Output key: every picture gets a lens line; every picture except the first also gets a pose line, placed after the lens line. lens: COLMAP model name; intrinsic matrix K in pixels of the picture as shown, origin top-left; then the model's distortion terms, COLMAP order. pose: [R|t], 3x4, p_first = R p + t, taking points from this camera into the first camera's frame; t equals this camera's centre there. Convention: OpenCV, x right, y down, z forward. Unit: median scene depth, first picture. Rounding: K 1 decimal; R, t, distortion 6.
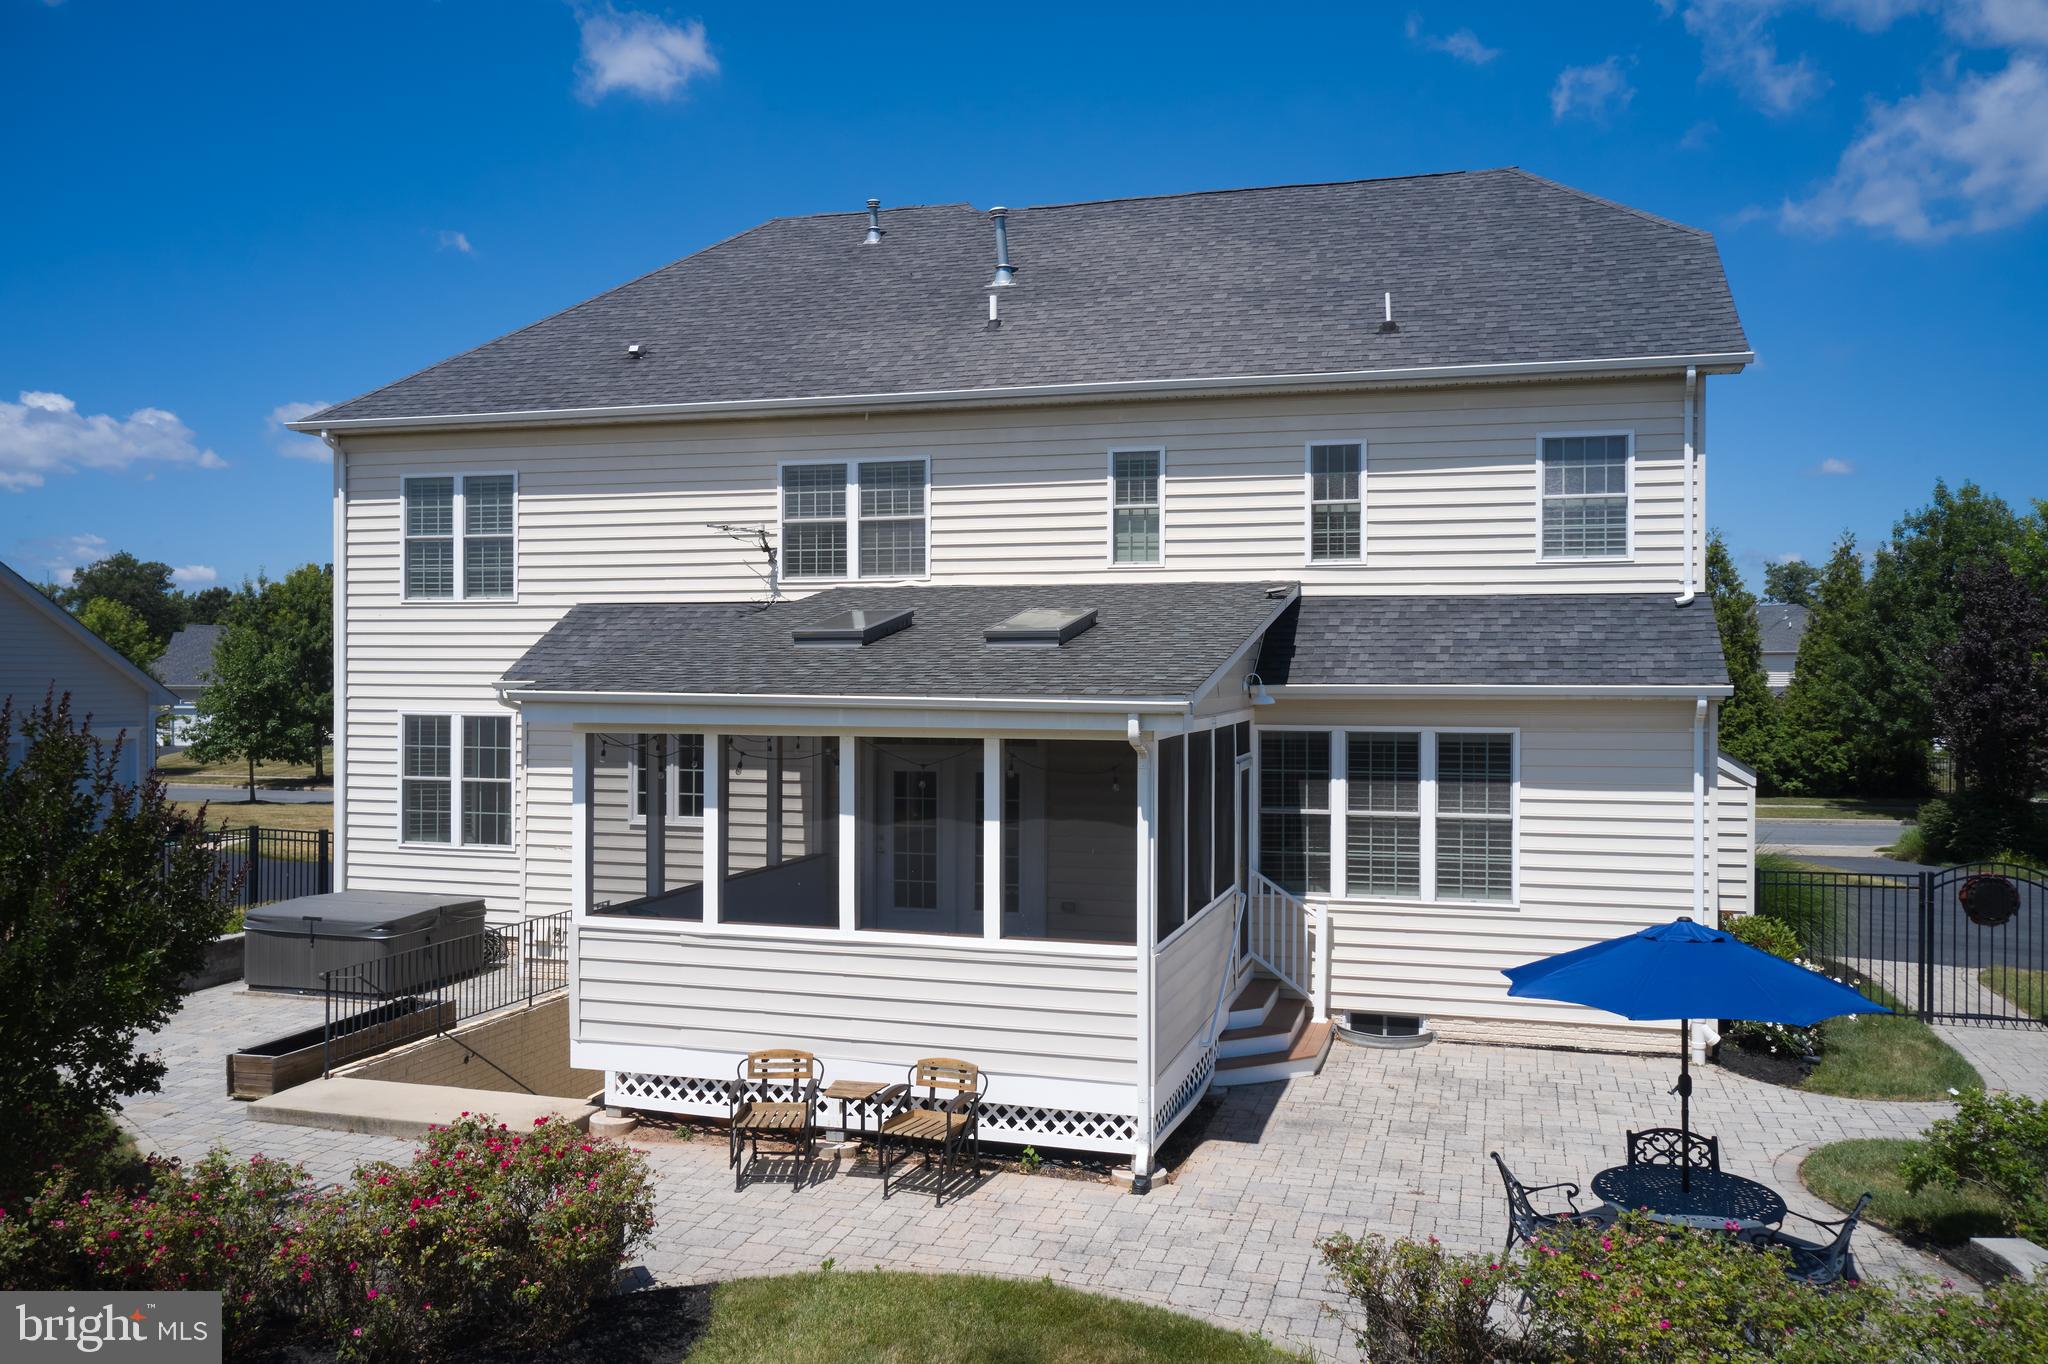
lens RADIAL K [[1629.9, 0, 1029.5], [0, 1629.9, 678.5], [0, 0, 1]] dist [0.008742, 0.012542]
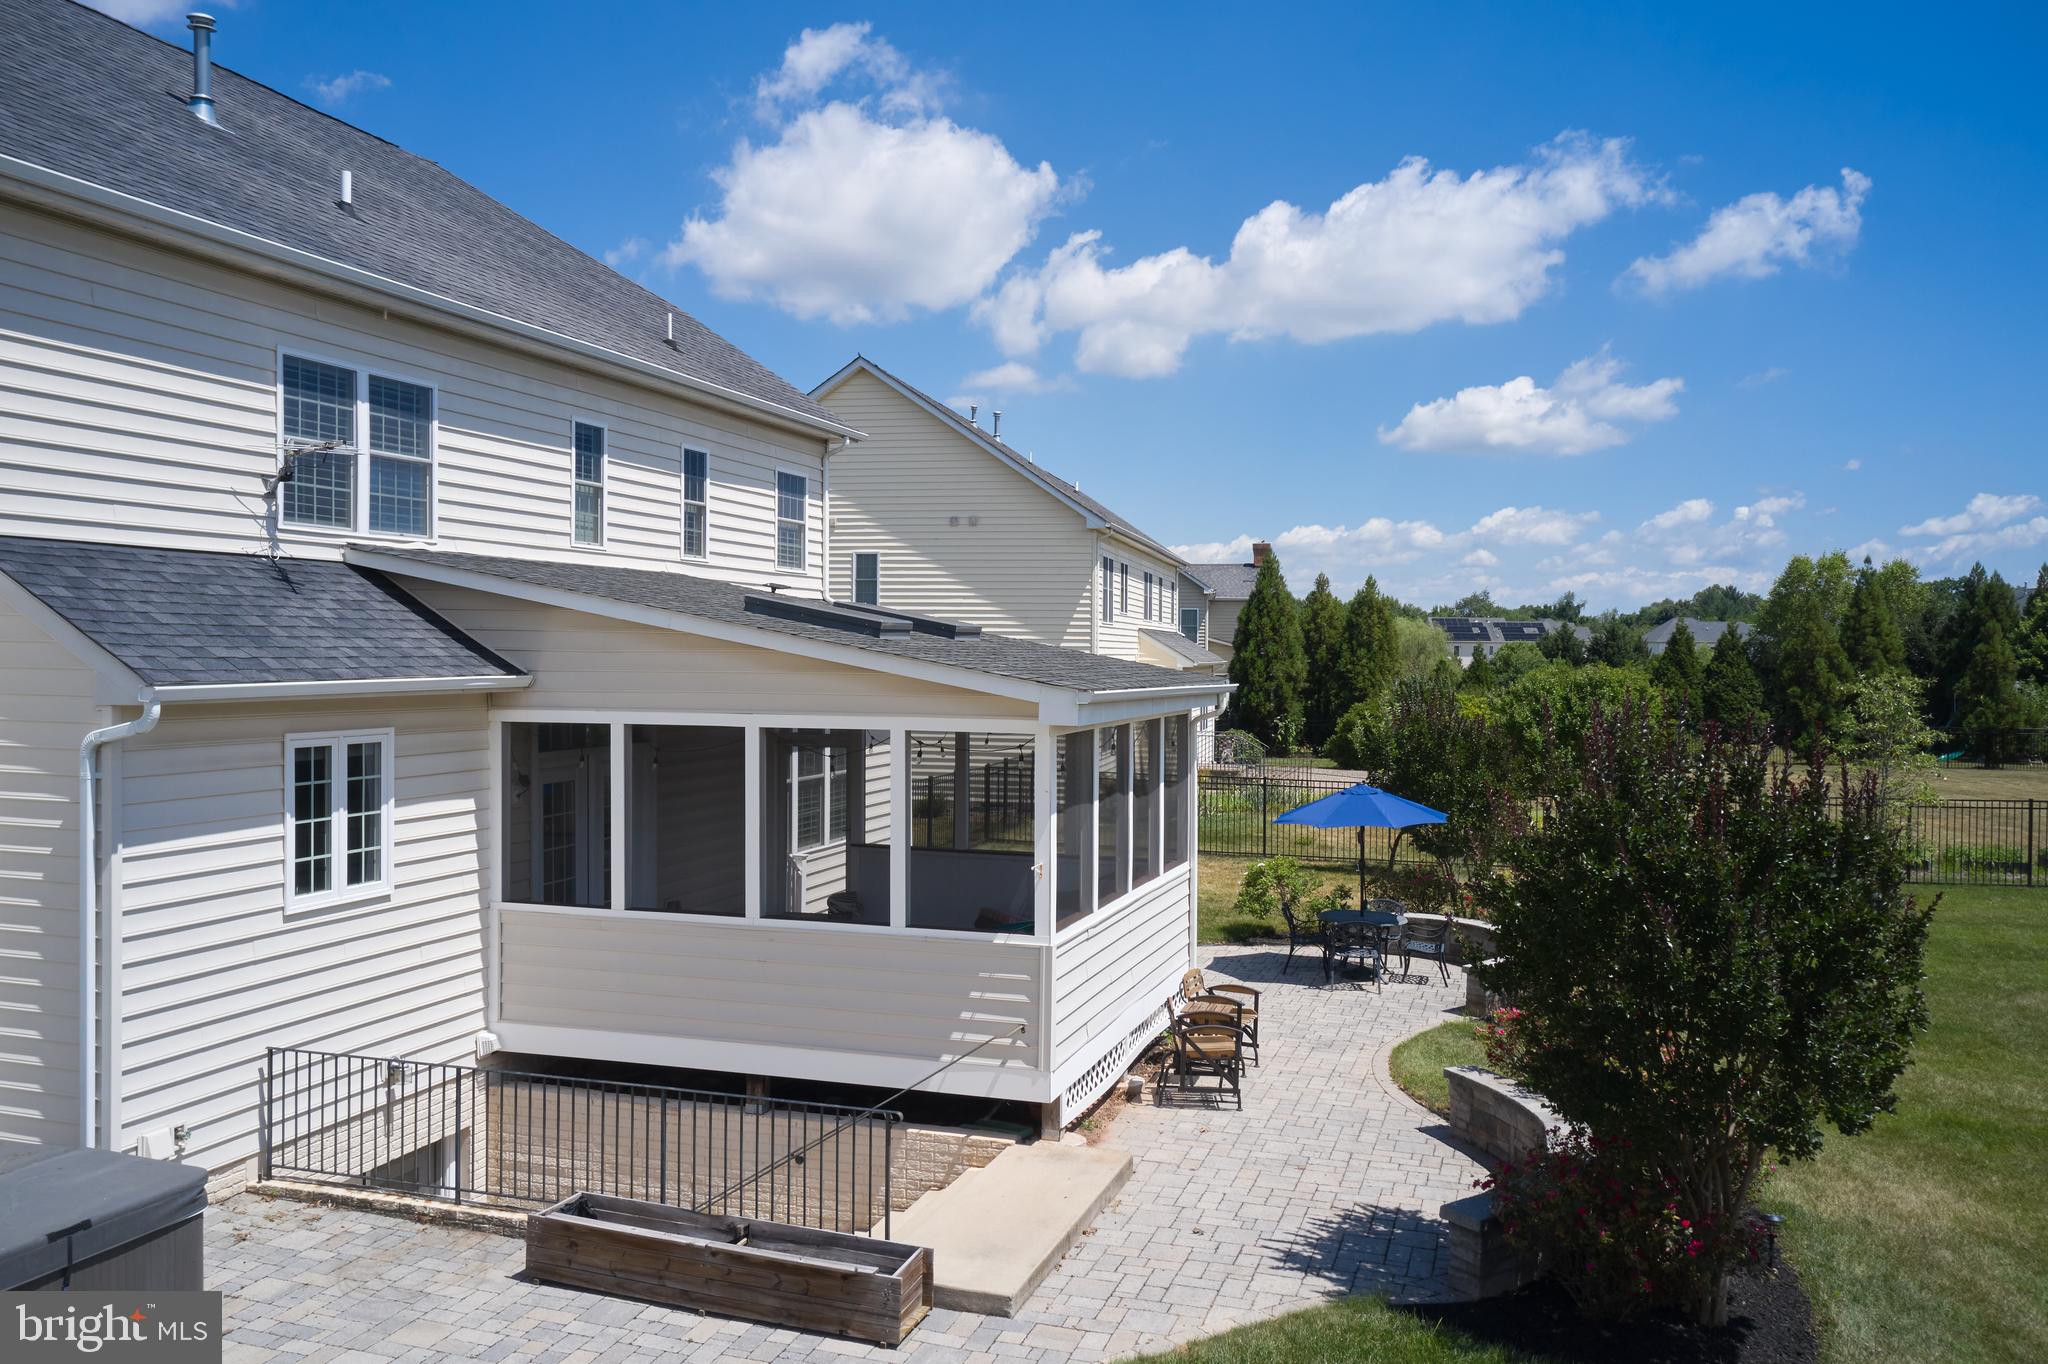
lens RADIAL K [[1629.9, 0, 1029.5], [0, 1629.9, 678.5], [0, 0, 1]] dist [0.008742, 0.012542]
pose [[0.037800, -0.036940, 0.998602, -0.842797], [-0.068528, 0.996868, 0.039470, -0.046028], [-0.996933, -0.069924, 0.035151, 0.679090]]
